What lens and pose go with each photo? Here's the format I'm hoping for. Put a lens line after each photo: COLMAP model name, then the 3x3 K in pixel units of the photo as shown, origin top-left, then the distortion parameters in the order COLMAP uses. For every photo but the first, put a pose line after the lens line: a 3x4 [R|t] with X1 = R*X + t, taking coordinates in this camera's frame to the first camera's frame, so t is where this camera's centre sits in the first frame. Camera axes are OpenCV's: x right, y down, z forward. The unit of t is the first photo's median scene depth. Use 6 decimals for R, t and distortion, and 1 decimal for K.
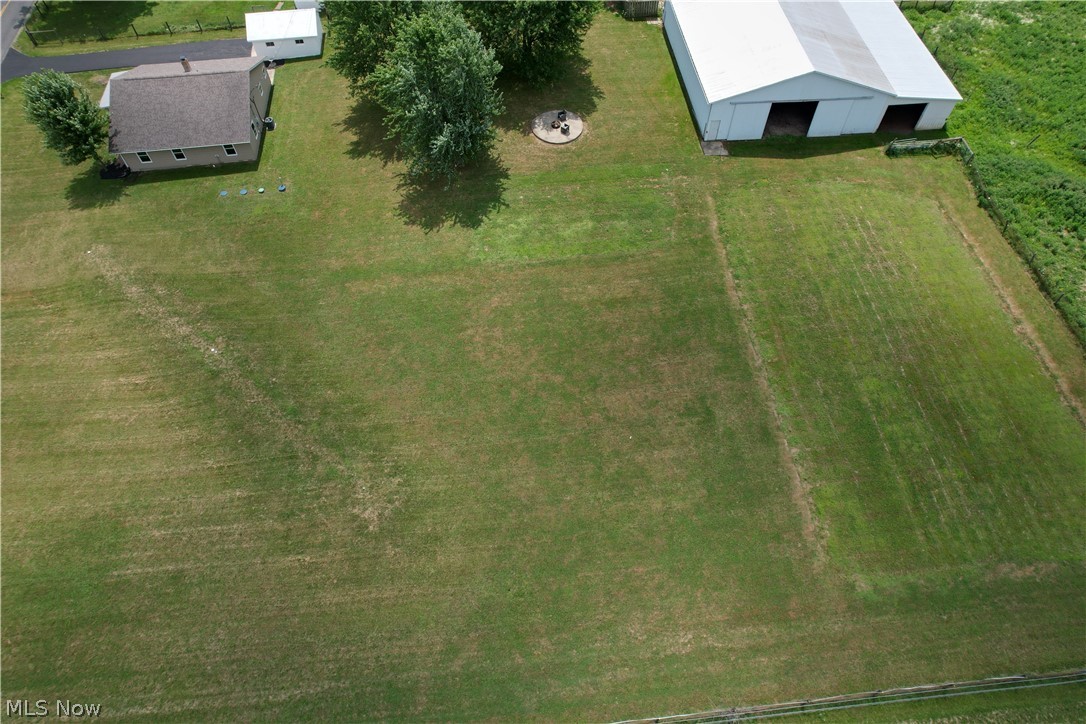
lens RADIAL K [[699.2, 0, 543.0], [0, 699.2, 362.0], [0, 0, 1]] dist [-0.097362, 0.095977]
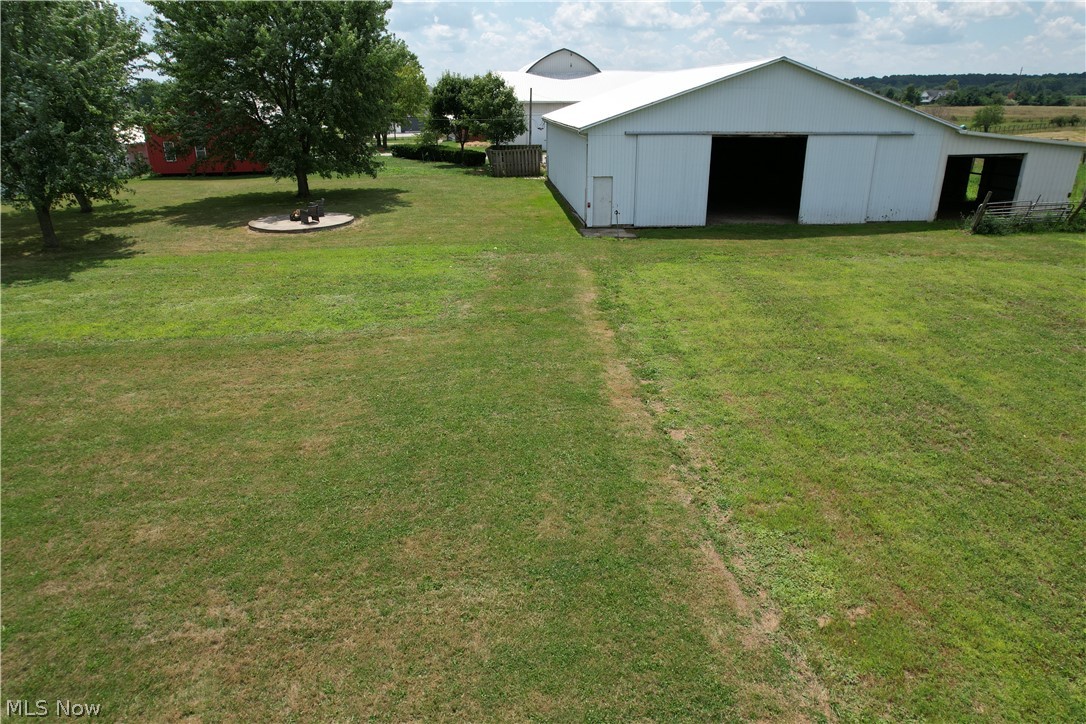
lens RADIAL K [[699.2, 0, 543.0], [0, 699.2, 362.0], [0, 0, 1]] dist [-0.097362, 0.095977]
pose [[0.999973, 0.007126, -0.001751, 0.236648], [-0.006854, 0.821922, -0.569559, 0.039233], [-0.002620, 0.569556, 0.821949, 0.758714]]
